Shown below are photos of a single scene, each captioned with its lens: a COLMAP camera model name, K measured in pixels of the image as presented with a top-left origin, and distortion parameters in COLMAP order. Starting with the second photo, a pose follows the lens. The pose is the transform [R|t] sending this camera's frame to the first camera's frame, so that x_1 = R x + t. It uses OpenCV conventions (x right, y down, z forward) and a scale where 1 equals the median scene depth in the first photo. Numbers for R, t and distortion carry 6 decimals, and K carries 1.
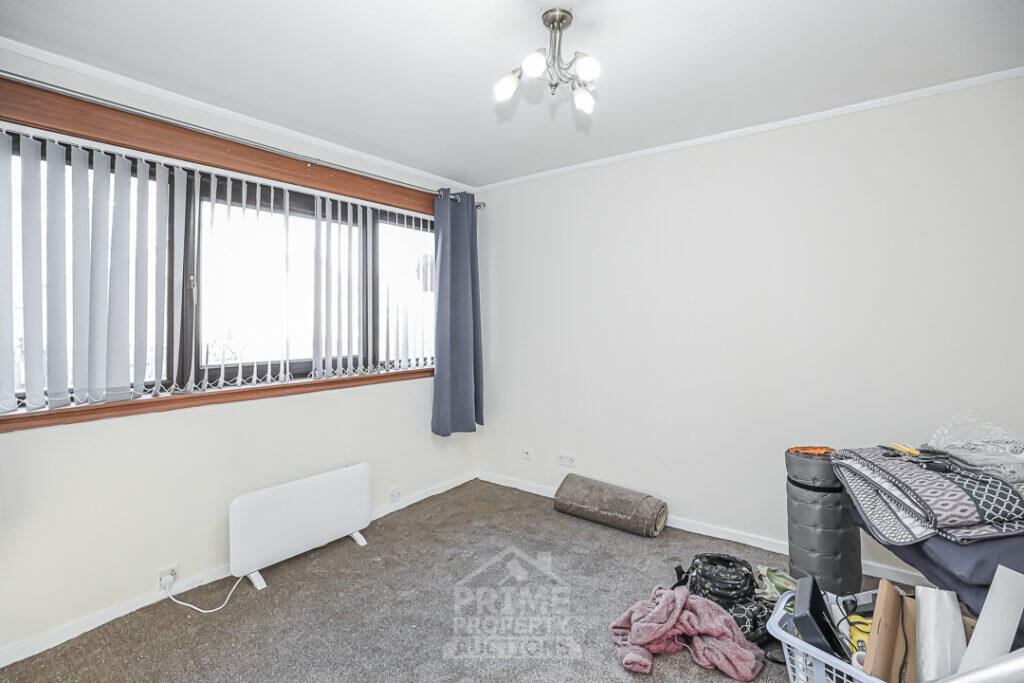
lens RADIAL K [[474.9, 0, 512.0], [0, 474.9, 341.5], [0, 0, 1]] dist [-0.004257, -0.000297]
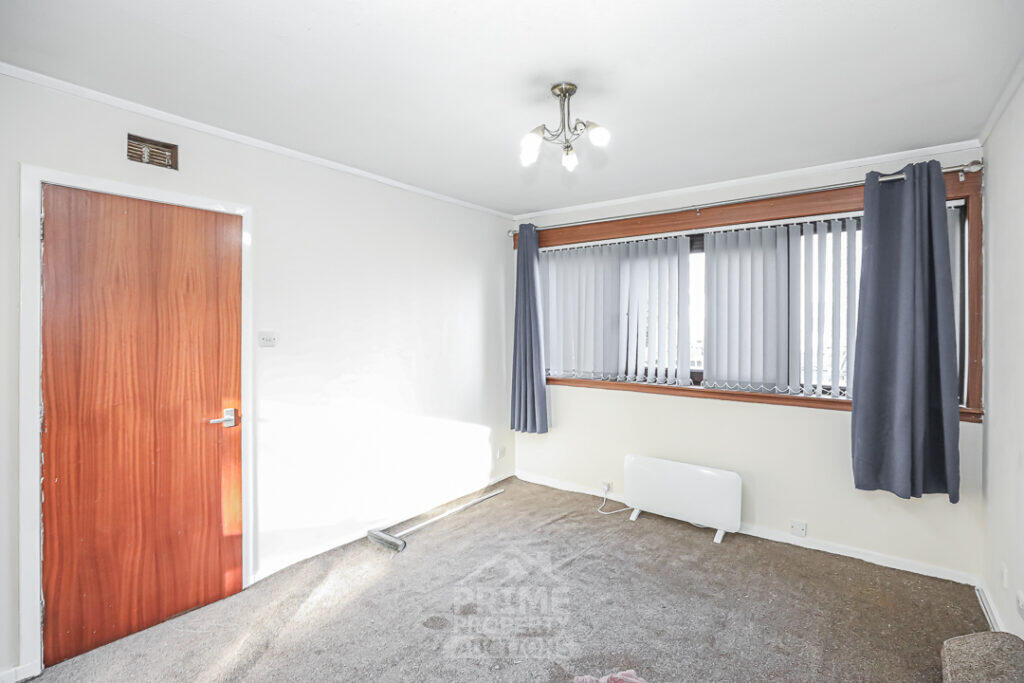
lens RADIAL K [[476.3, 0, 518.1], [0, 476.3, 350.2], [0, 0, 1]] dist [-0.017380, 0.000158]
pose [[-0.010636, 0.058091, -0.998255, 0.757120], [-0.047373, 0.997161, 0.058532, -0.060017], [0.998821, 0.047913, -0.007854, 0.528468]]
